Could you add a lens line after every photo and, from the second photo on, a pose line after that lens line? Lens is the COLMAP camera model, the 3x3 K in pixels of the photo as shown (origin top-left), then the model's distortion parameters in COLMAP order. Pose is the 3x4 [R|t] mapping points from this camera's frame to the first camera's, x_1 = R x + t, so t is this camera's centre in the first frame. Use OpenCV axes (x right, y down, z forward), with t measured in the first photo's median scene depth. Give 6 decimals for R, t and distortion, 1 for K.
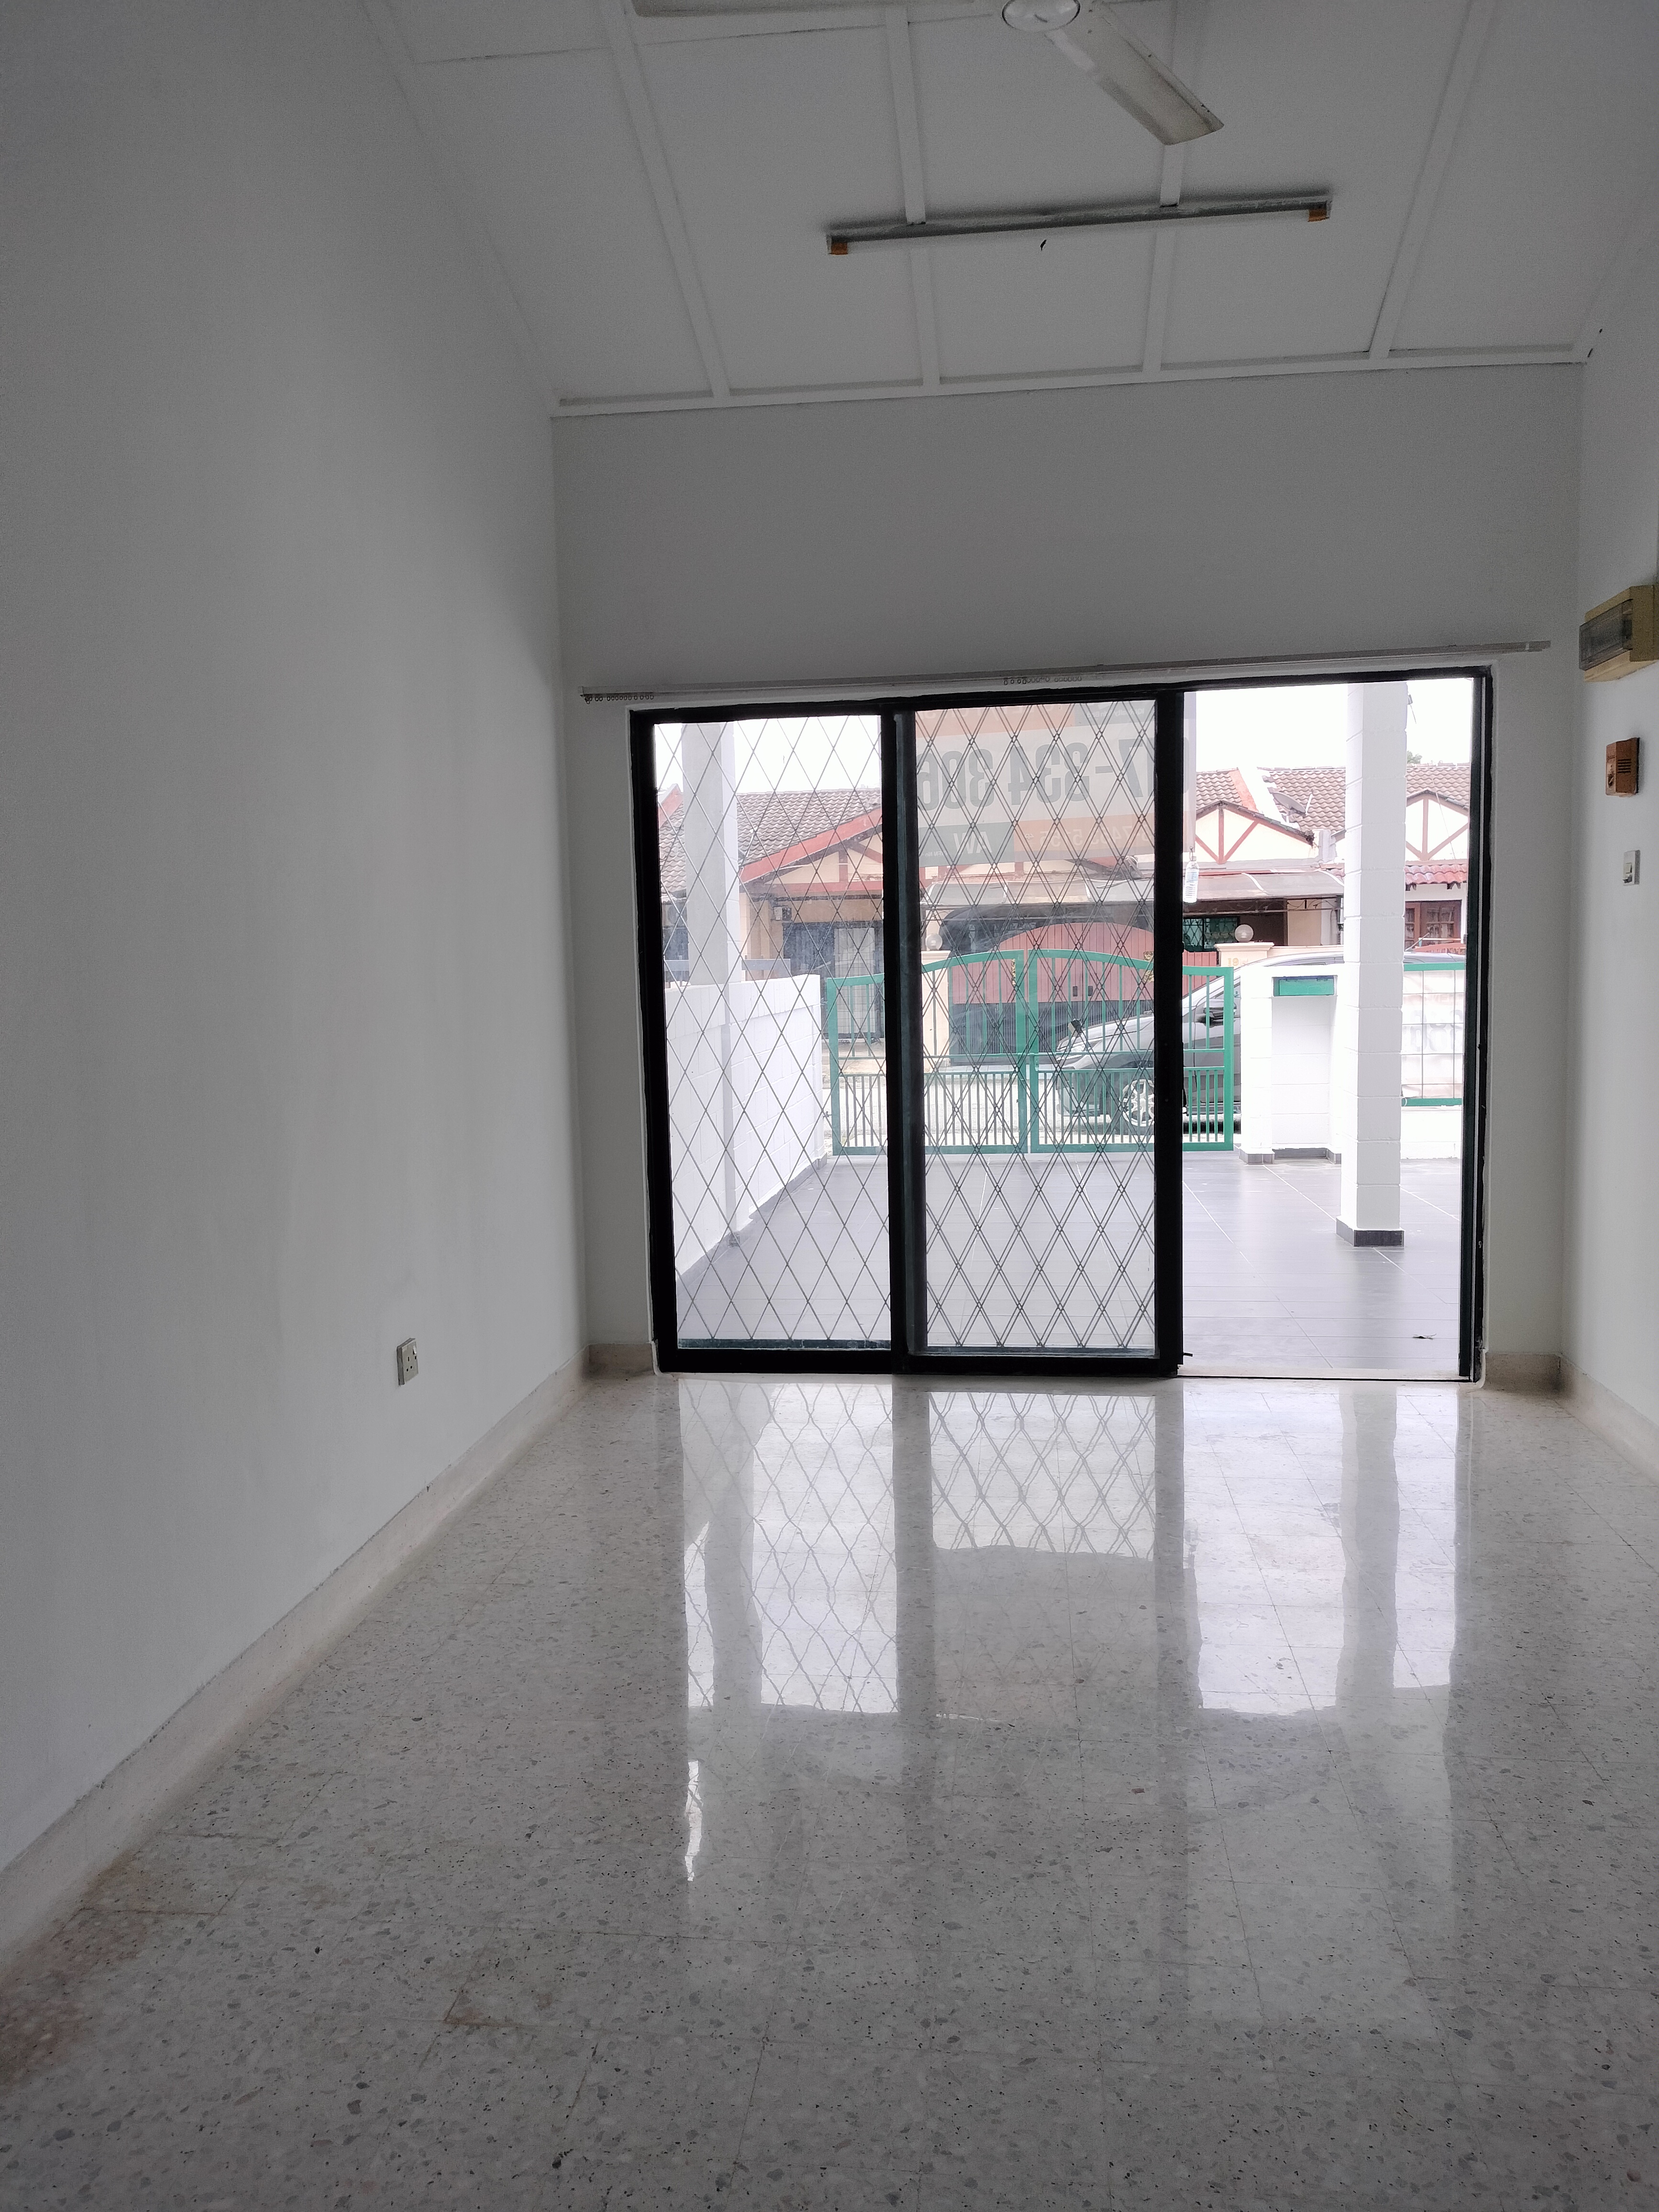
lens RADIAL K [[1639.3, 0, 823.5], [0, 1639.3, 1100.5], [0, 0, 1]] dist [0.028341, -0.030076]
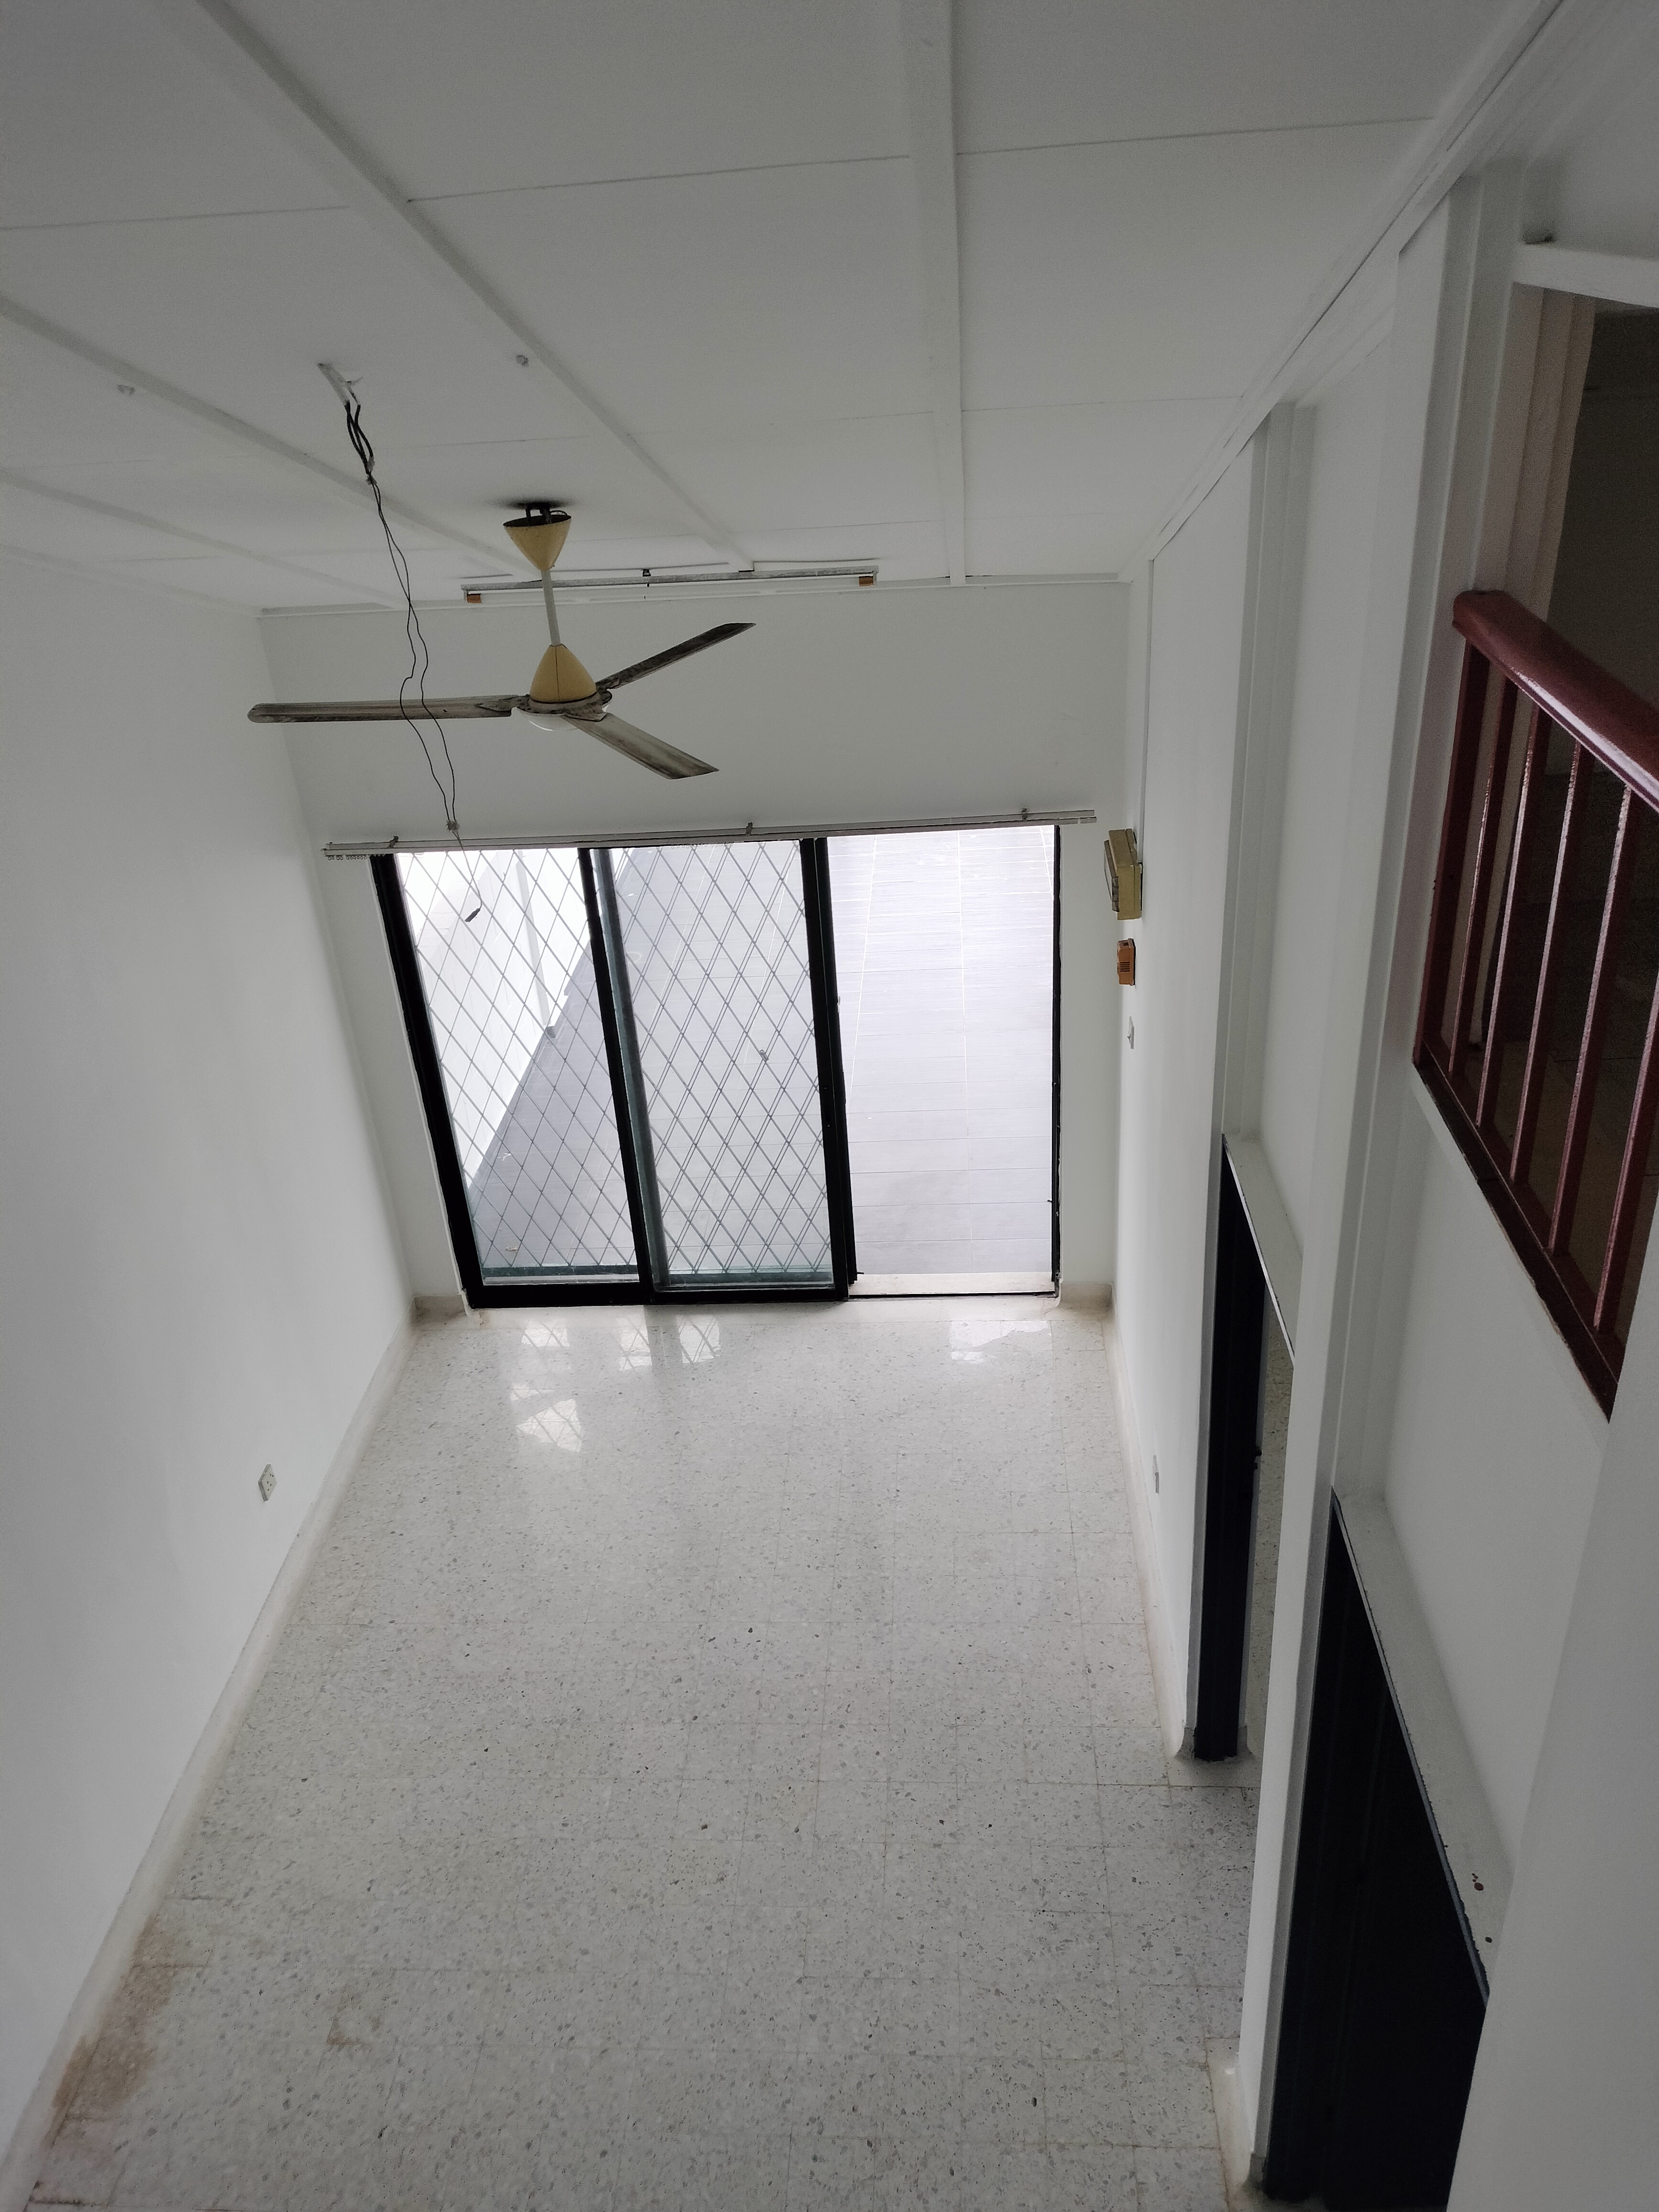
lens RADIAL K [[1639.3, 0, 843.8], [0, 1639.3, 1107.3], [0, 0, 1]] dist [0.028341, -0.030076]
pose [[0.997268, -0.061818, 0.040433, 0.374690], [0.039323, 0.907670, 0.417838, -1.244286], [-0.062530, -0.415107, 0.907621, -0.395597]]
